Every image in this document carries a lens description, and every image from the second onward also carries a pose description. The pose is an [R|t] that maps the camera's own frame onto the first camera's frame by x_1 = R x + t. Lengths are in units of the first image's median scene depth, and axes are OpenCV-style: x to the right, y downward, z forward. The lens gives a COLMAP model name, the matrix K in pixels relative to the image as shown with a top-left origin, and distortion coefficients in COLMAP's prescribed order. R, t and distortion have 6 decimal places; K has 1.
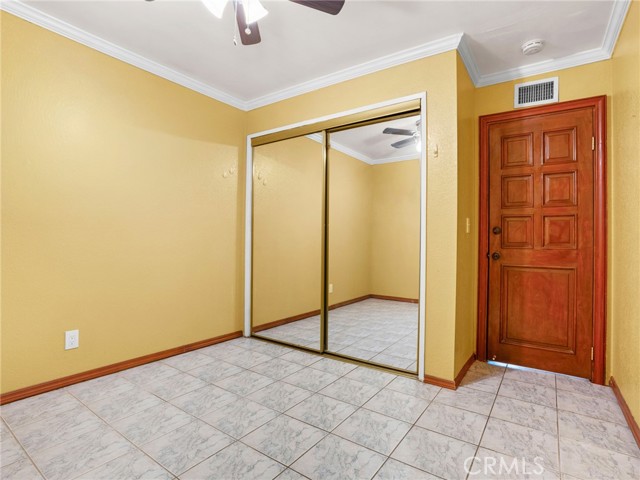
lens RADIAL K [[330.2, 0, 320.0], [0, 330.2, 239.4], [0, 0, 1]] dist [-0.055800, 0.020039]
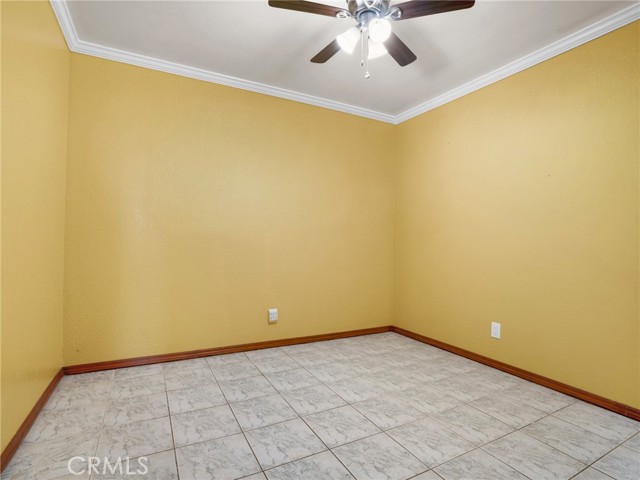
lens RADIAL K [[330.2, 0, 320.4], [0, 330.2, 241.5], [0, 0, 1]] dist [-0.055800, 0.020039]
pose [[-0.452825, -0.024723, -0.891257, 0.586019], [-0.017824, 0.999667, -0.018674, 0.018331], [0.891421, 0.007430, -0.453115, 0.948838]]
